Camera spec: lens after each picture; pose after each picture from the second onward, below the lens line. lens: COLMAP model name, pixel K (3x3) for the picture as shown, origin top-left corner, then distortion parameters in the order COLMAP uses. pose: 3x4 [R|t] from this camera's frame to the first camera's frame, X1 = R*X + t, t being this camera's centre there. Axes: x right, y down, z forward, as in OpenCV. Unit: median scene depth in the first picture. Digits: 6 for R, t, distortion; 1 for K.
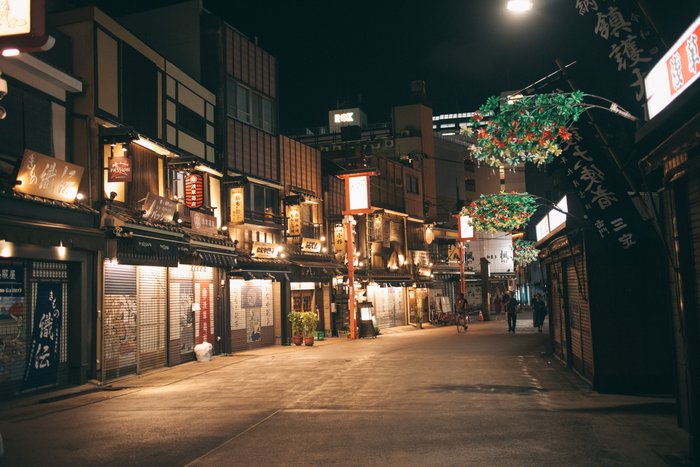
lens RADIAL K [[674.7, 0, 353.9], [0, 674.7, 224.9], [0, 0, 1]] dist [-0.000243, 0.004351]
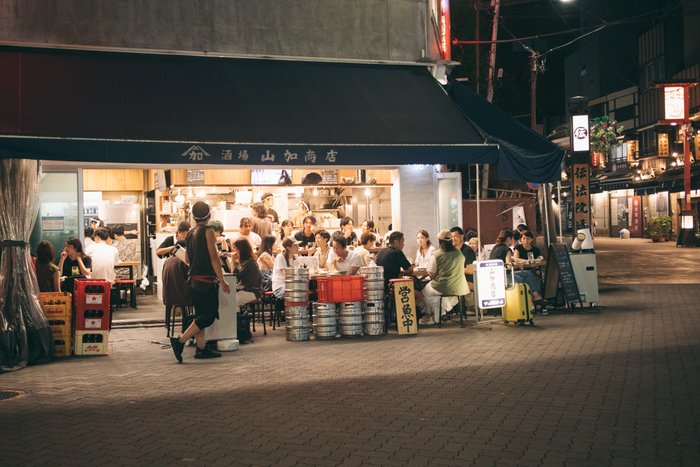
lens RADIAL K [[674.7, 0, 353.9], [0, 674.7, 224.9], [0, 0, 1]] dist [-0.000243, 0.004351]
pose [[-0.951418, 0.058968, -0.302204, 1.318963], [0.088560, 0.992423, -0.085163, 0.311293], [0.294893, -0.107789, -0.949431, 3.135909]]
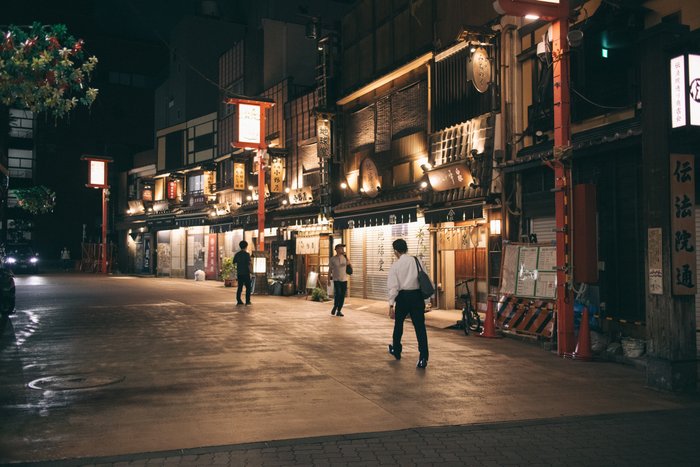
lens RADIAL K [[674.7, 0, 353.9], [0, 674.7, 224.9], [0, 0, 1]] dist [-0.000243, 0.004351]
pose [[-0.626984, 0.002168, -0.779029, 1.055156], [0.104489, 0.991194, -0.081337, 0.290679], [0.771993, -0.132397, -0.621690, 2.882512]]
